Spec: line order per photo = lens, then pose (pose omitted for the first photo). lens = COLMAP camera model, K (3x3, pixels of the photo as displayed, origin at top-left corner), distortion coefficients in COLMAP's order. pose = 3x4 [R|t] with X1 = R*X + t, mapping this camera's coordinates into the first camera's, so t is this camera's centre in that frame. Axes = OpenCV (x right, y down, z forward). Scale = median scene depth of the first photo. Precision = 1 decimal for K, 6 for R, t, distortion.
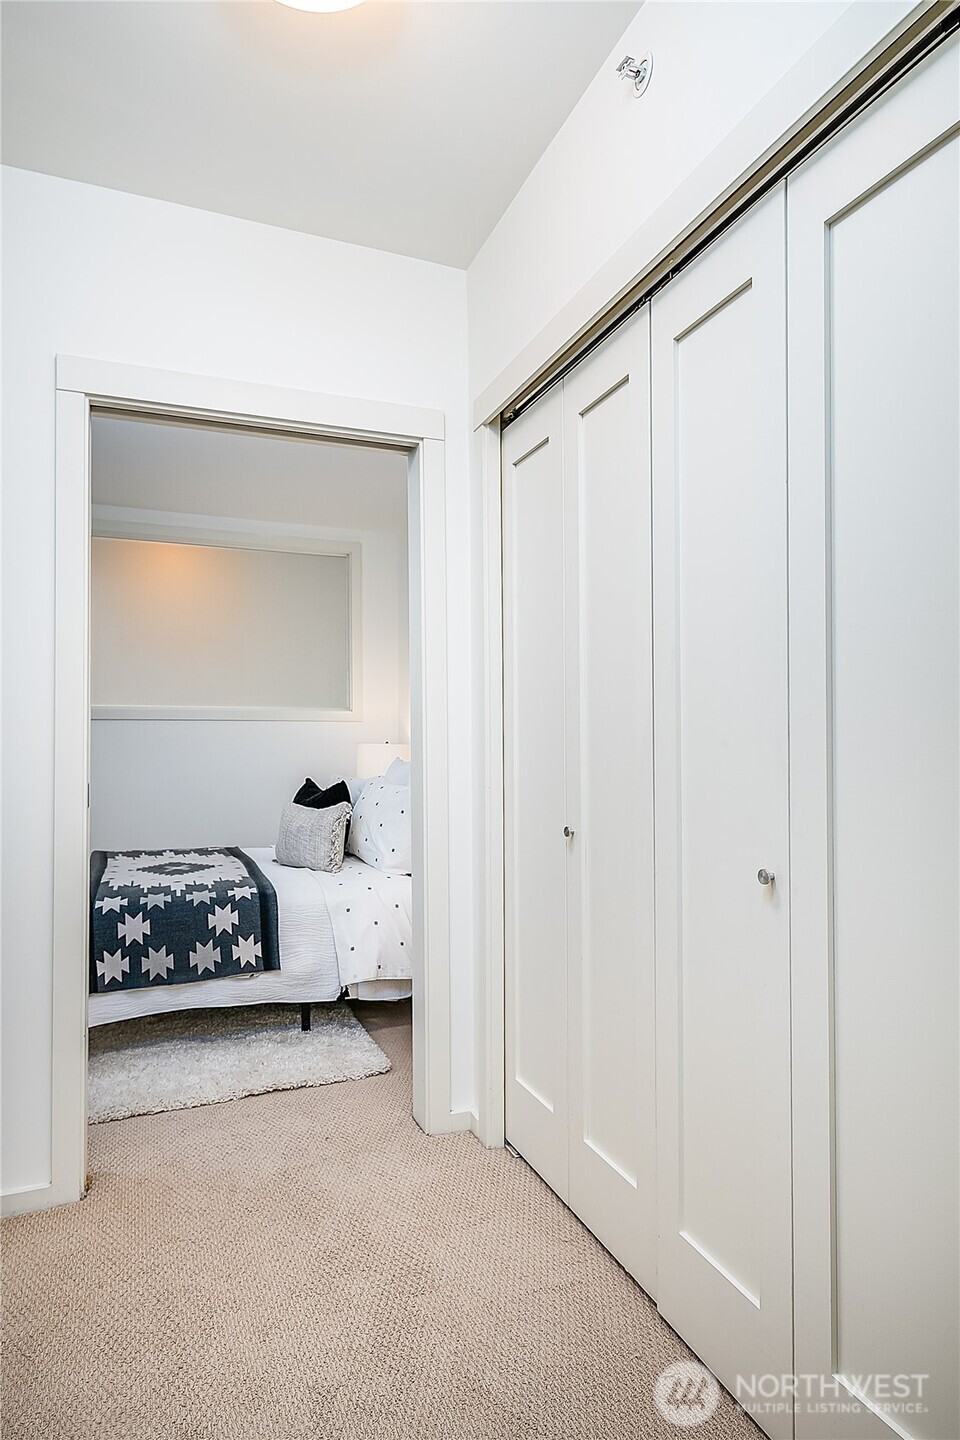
lens RADIAL K [[820.1, 0, 480.0], [0, 820.1, 720.0], [0, 0, 1]] dist [0.003448, -0.000332]
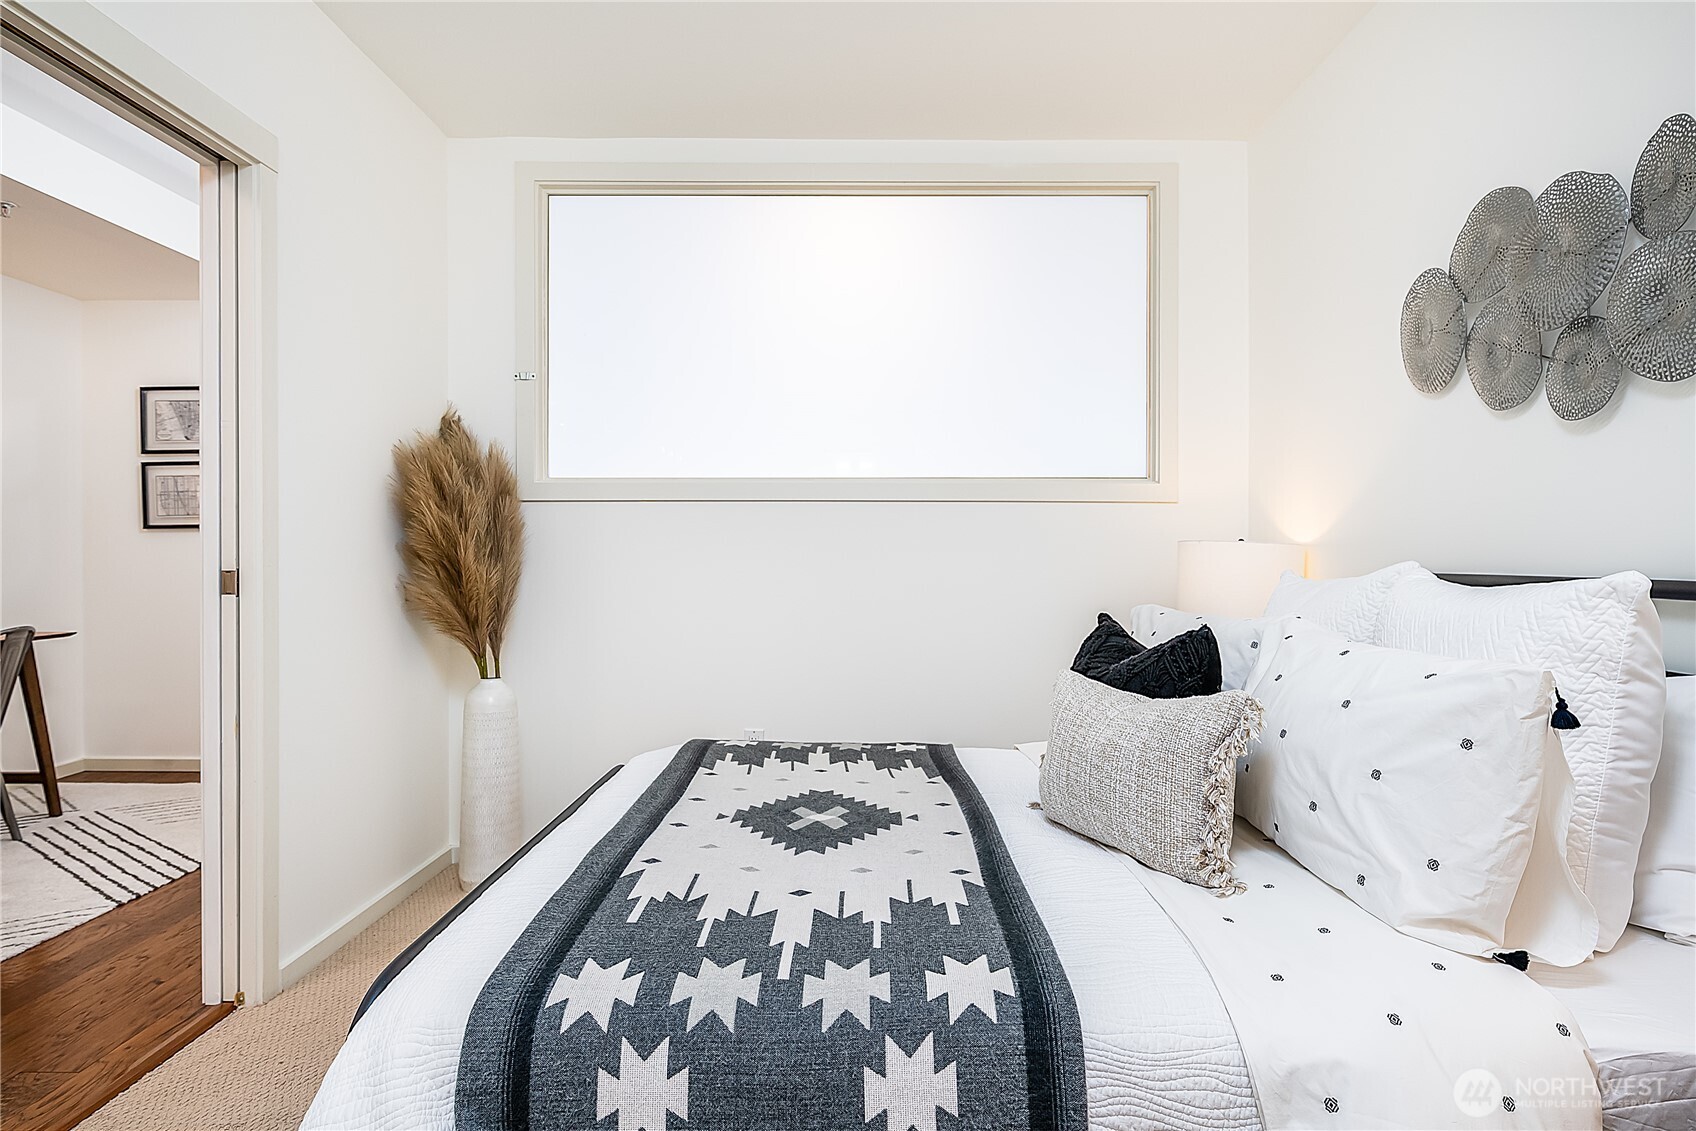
lens RADIAL K [[931.3, 0, 846.7], [0, 931.3, 542.3], [0, 0, 1]] dist [-0.000042, -0.000484]
pose [[0.922245, -0.001437, -0.386603, -0.166818], [0.007533, 0.999870, 0.014252, 0.027849], [0.386532, -0.016056, 0.922136, 0.560949]]
